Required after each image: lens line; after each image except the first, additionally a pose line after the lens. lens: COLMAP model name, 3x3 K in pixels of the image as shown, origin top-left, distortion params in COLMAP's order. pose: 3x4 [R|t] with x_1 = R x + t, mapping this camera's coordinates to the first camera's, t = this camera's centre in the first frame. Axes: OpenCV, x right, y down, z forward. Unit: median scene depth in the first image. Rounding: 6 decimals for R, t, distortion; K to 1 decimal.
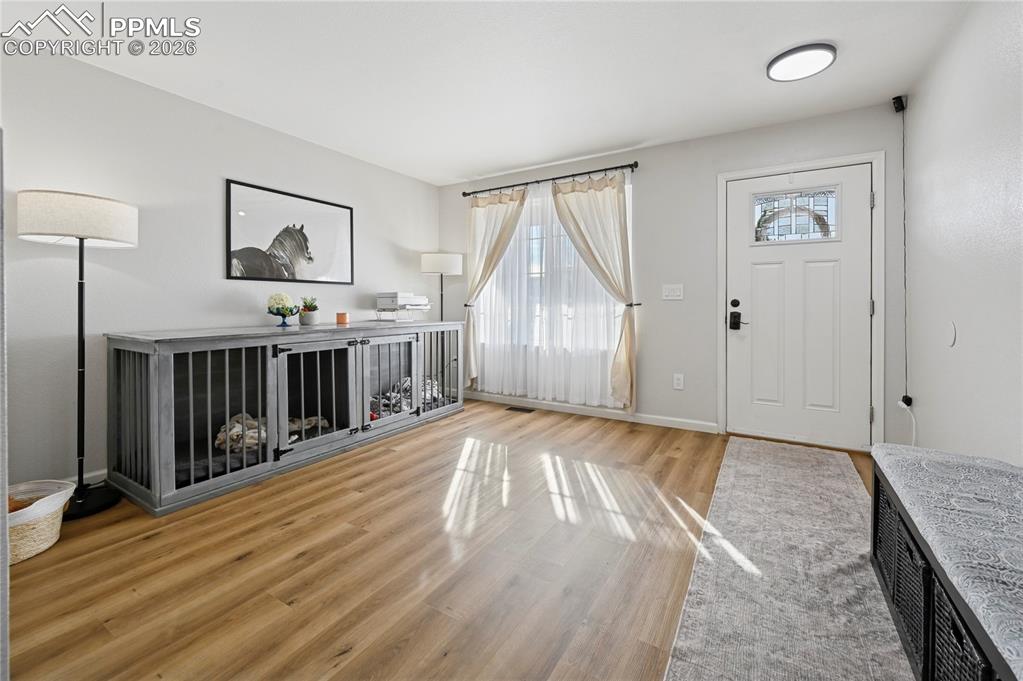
lens RADIAL K [[426.6, 0, 517.3], [0, 426.6, 303.5], [0, 0, 1]] dist [0.000084, 0.000001]
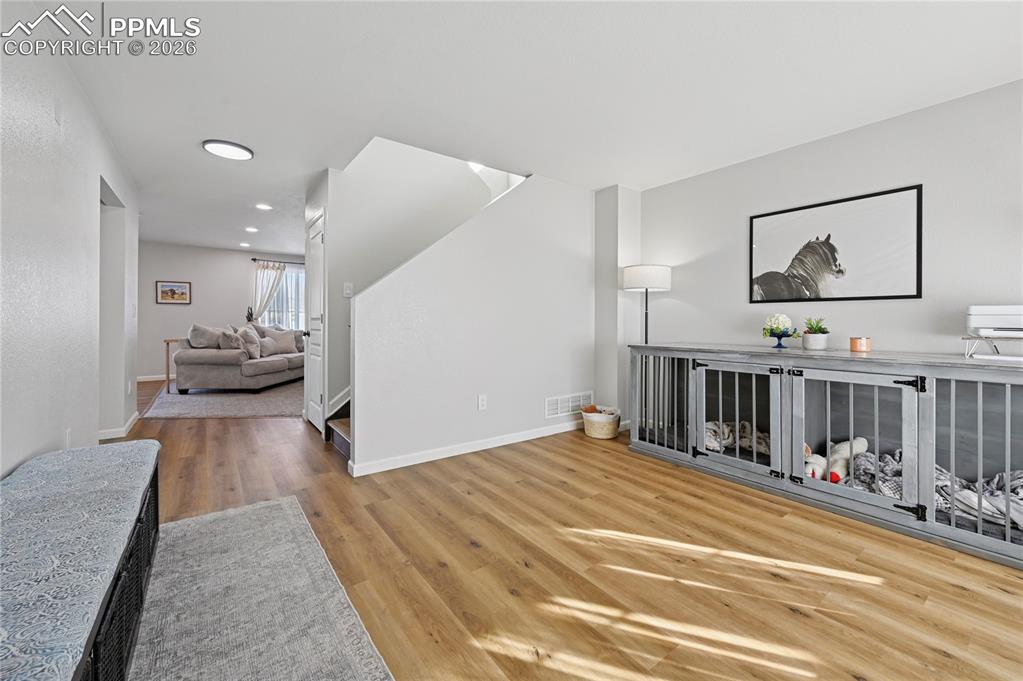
lens RADIAL K [[411.5, 0, 532.4], [0, 411.5, 320.6], [0, 0, 1]] dist [-0.000571, -0.000032]
pose [[-0.355812, -0.006704, -0.934534, 0.570589], [-0.005671, 0.999971, -0.005014, -0.001310], [0.934540, 0.003515, -0.355840, 0.846384]]
